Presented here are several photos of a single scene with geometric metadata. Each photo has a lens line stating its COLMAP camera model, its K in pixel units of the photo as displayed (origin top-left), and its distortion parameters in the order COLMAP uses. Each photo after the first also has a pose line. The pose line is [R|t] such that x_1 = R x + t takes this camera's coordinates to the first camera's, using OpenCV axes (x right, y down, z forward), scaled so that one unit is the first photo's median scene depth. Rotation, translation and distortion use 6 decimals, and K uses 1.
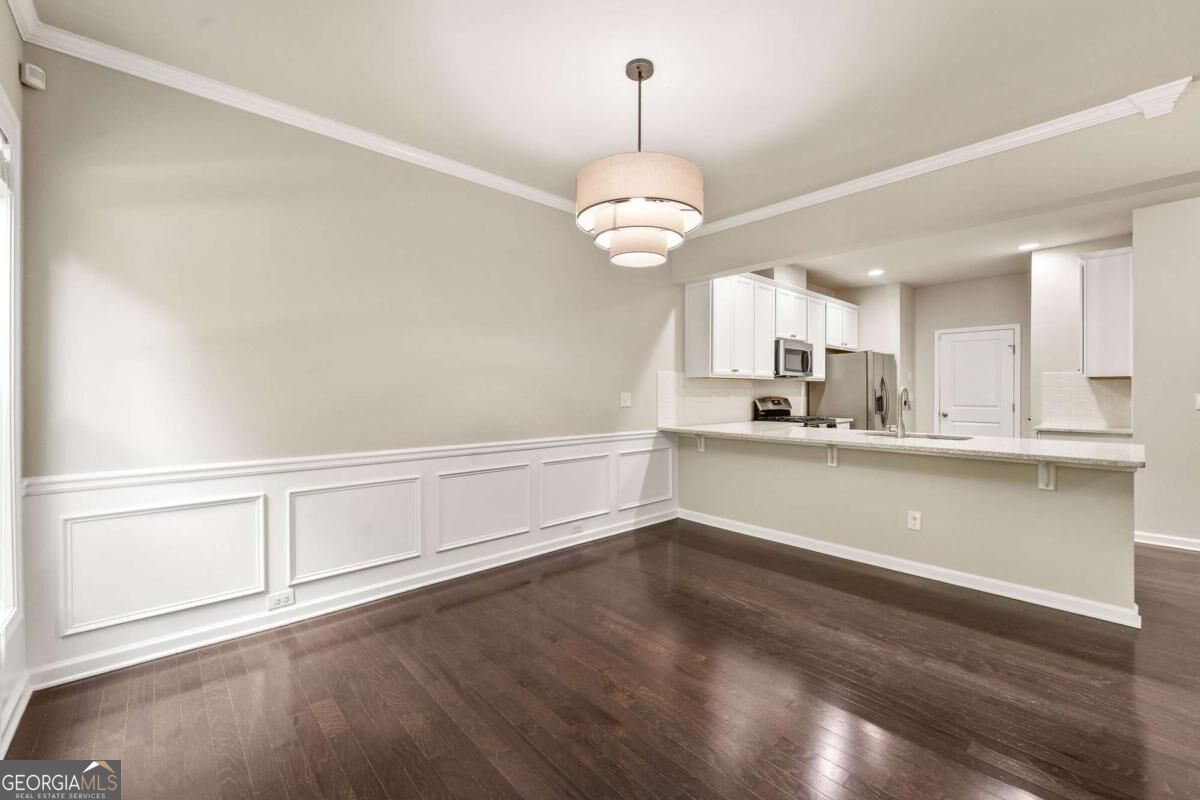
lens RADIAL K [[489.4, 0, 612.6], [0, 489.4, 392.5], [0, 0, 1]] dist [0.000221, 0.000002]
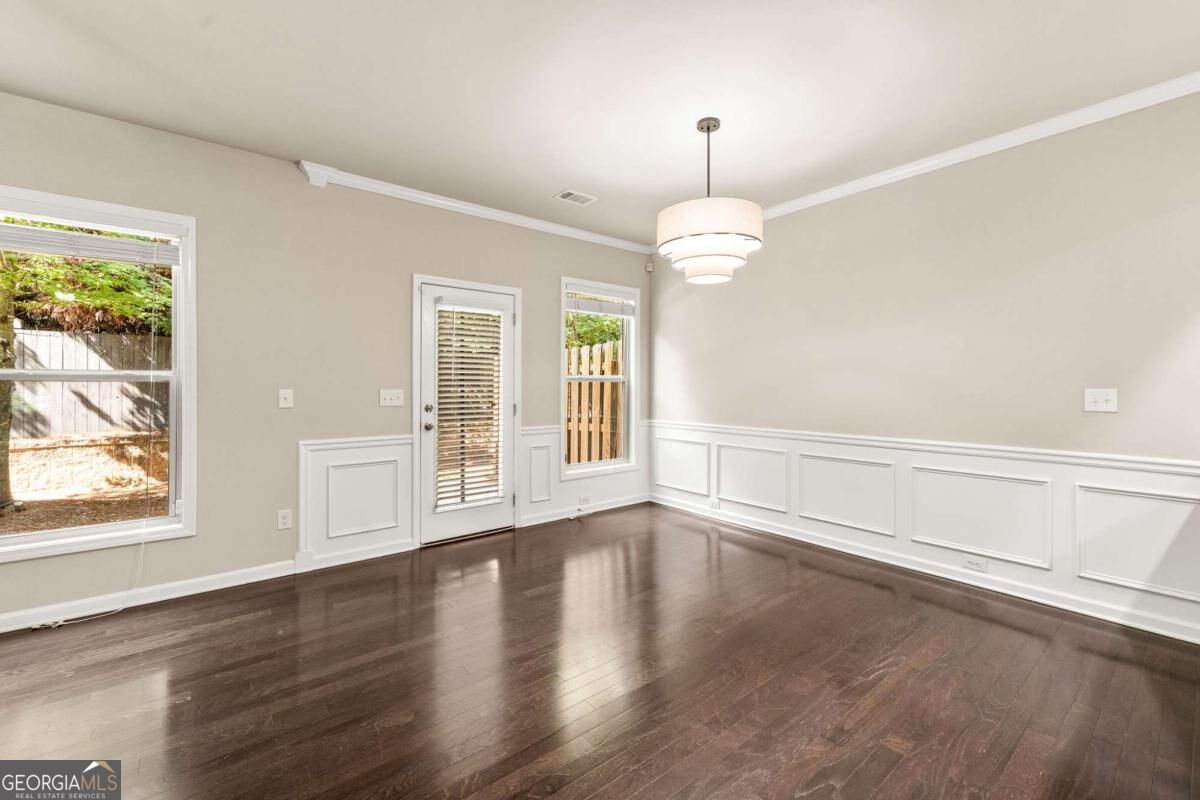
lens RADIAL K [[493.2, 0, 600.6], [0, 493.2, 382.2], [0, 0, 1]] dist [-0.000398, -0.000186]
pose [[-0.074062, -0.008379, -0.997218, 0.884641], [0.000299, 0.999964, -0.008424, -0.002967], [0.997254, -0.000922, -0.074057, 0.558984]]
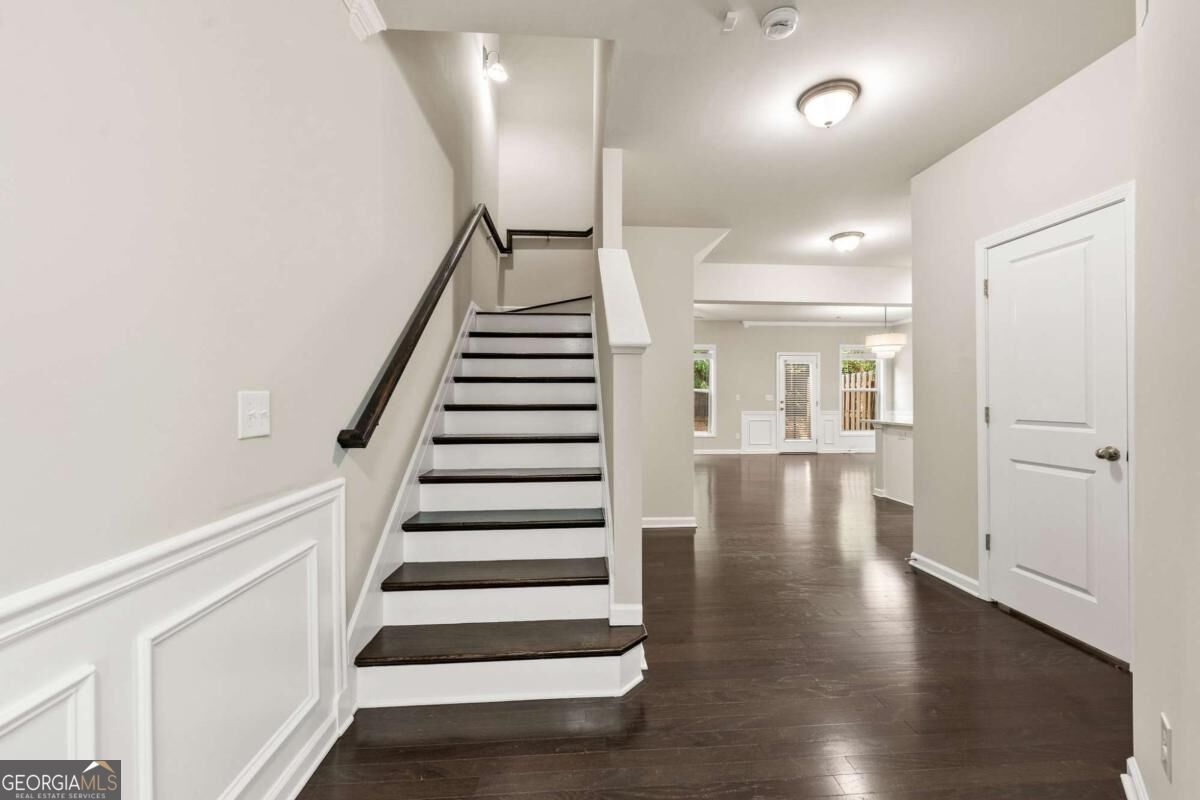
lens RADIAL K [[481.6, 0, 597.5], [0, 481.6, 397.0], [0, 0, 1]] dist [-0.001361, -0.000322]
pose [[-0.632286, 0.002058, -0.774732, 2.816498], [0.000435, 0.999997, 0.002301, 0.009365], [0.774735, 0.001118, -0.632286, 1.079557]]
